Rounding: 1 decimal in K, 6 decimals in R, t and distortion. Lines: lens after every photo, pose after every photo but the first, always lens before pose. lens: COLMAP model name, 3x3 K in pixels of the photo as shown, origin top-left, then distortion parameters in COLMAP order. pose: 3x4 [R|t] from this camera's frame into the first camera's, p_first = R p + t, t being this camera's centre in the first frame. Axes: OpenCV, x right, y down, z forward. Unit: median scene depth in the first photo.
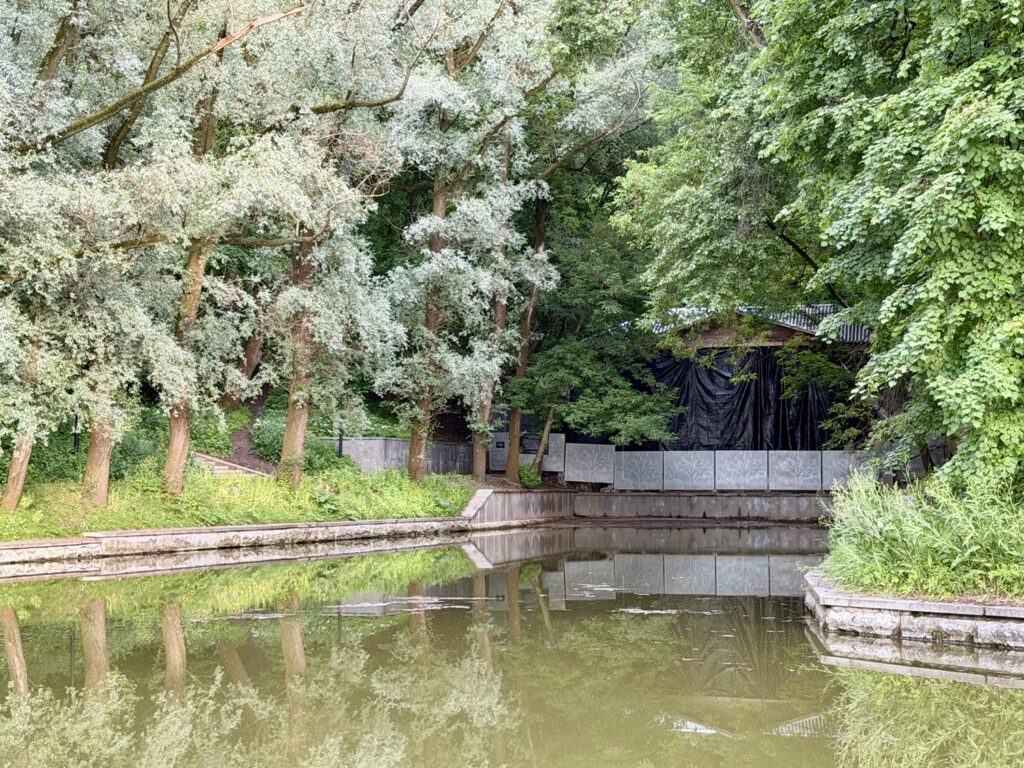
lens RADIAL K [[1839.3, 0, 515.1], [0, 1839.3, 377.1], [0, 0, 1]] dist [0.146106, 0.000000]
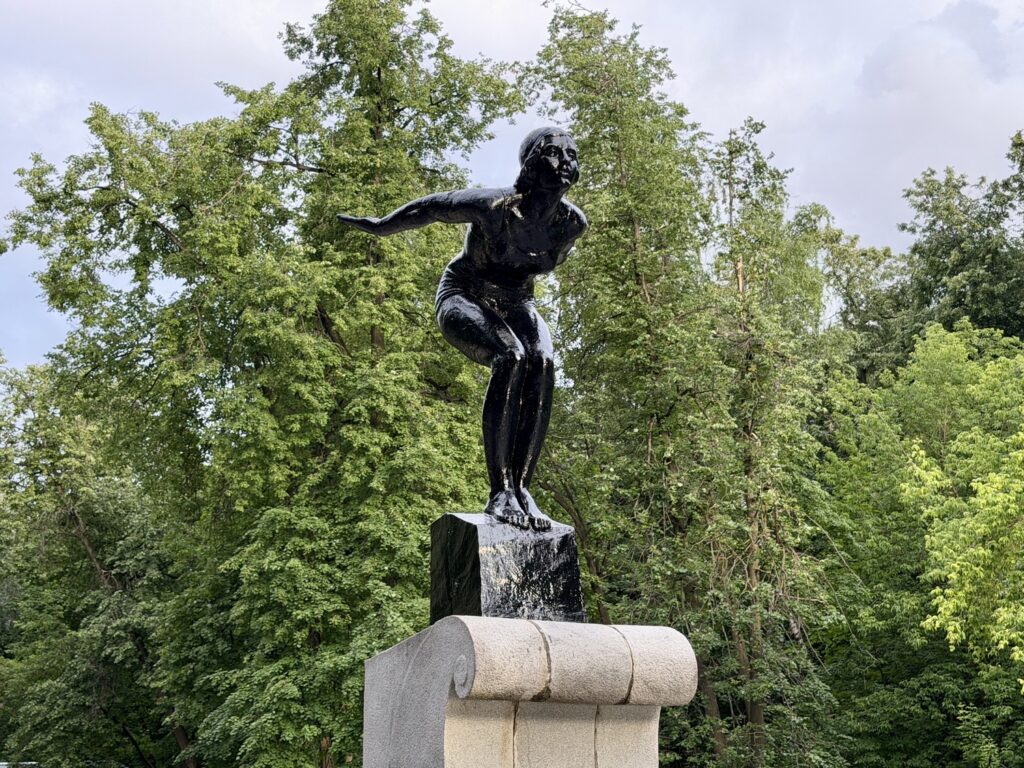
lens RADIAL K [[1623.5, 0, 513.4], [0, 1623.5, 381.9], [0, 0, 1]] dist [0.143716, 0.000000]
pose [[0.910115, 0.107693, 0.400116, -0.292274], [-0.000334, 0.965825, -0.259196, 0.013425], [-0.414355, 0.235764, 0.879048, -0.838999]]
